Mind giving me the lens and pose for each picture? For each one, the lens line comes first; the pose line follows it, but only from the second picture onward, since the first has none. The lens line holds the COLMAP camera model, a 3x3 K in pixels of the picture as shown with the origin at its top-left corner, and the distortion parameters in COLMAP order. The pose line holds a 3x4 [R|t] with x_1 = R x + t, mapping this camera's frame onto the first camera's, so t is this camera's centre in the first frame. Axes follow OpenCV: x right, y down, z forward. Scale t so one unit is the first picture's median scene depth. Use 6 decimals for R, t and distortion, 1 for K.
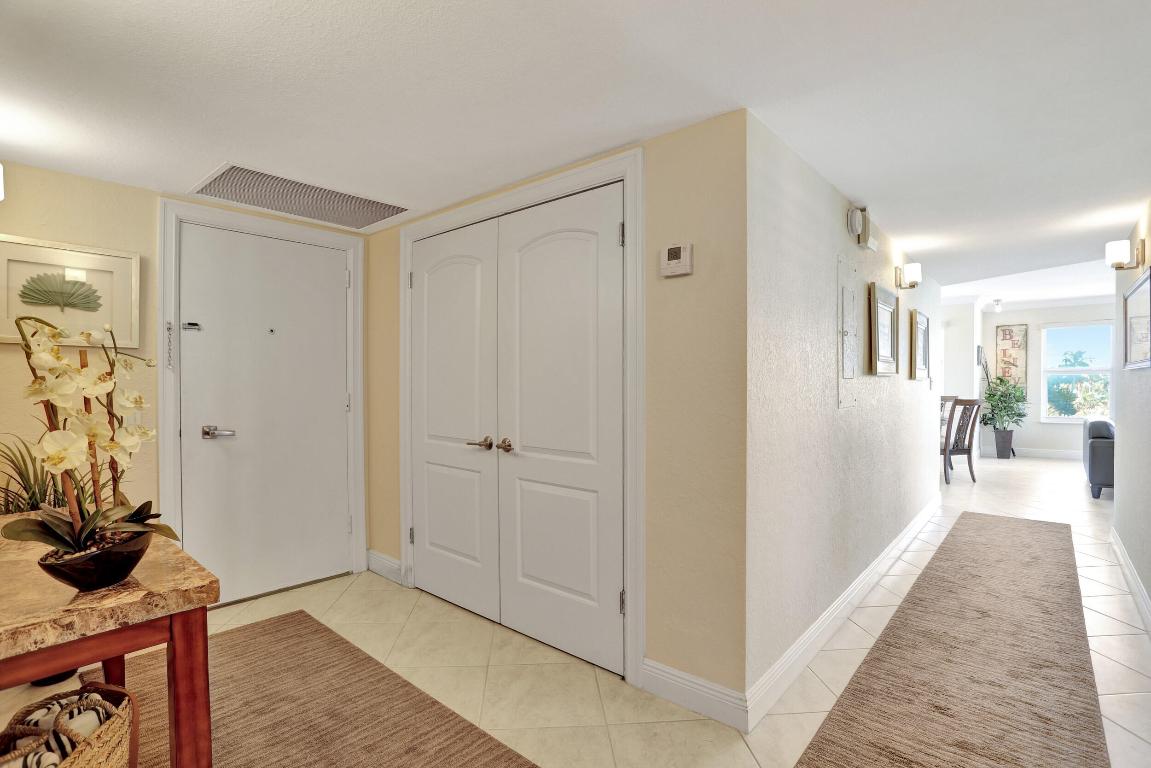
lens RADIAL K [[566.3, 0, 569.6], [0, 566.3, 382.7], [0, 0, 1]] dist [-0.031080, -0.000581]
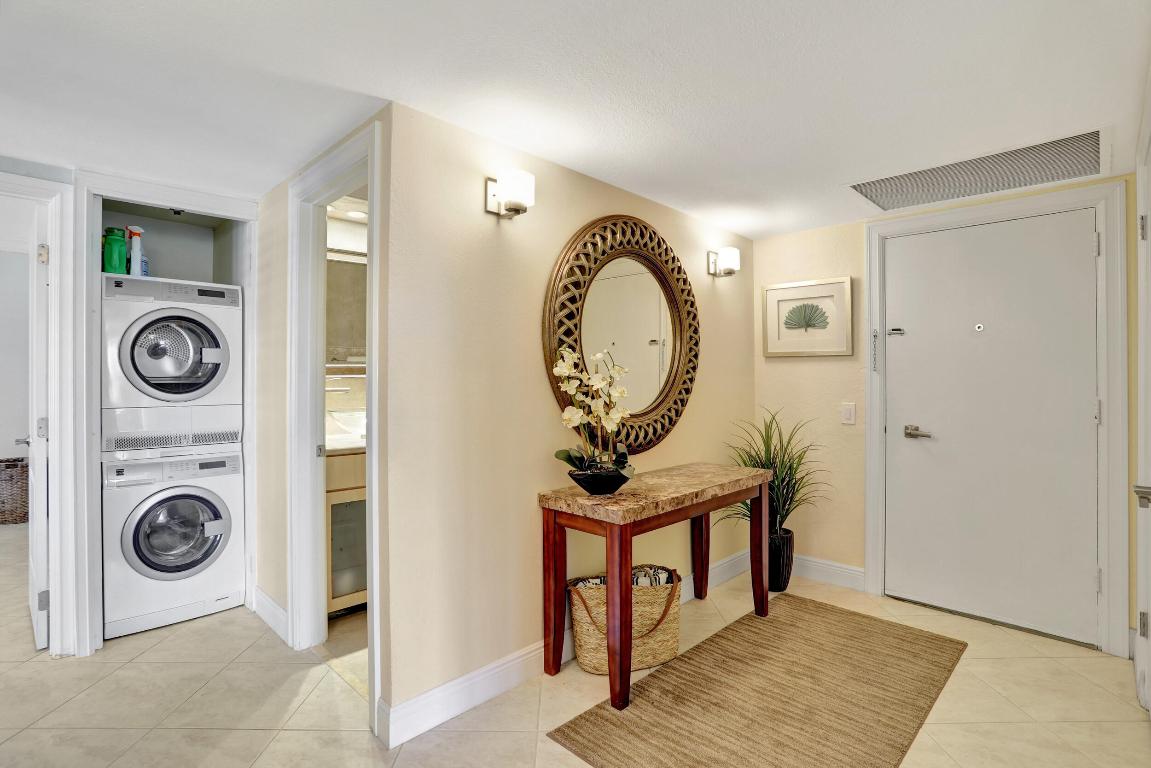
lens RADIAL K [[566.3, 0, 568.9], [0, 566.3, 380.5], [0, 0, 1]] dist [-0.031080, -0.000581]
pose [[-0.081010, 0.004139, -0.996705, 0.481359], [-0.004740, 0.999978, 0.004538, -0.009622], [0.996702, 0.005092, -0.080989, 0.486876]]
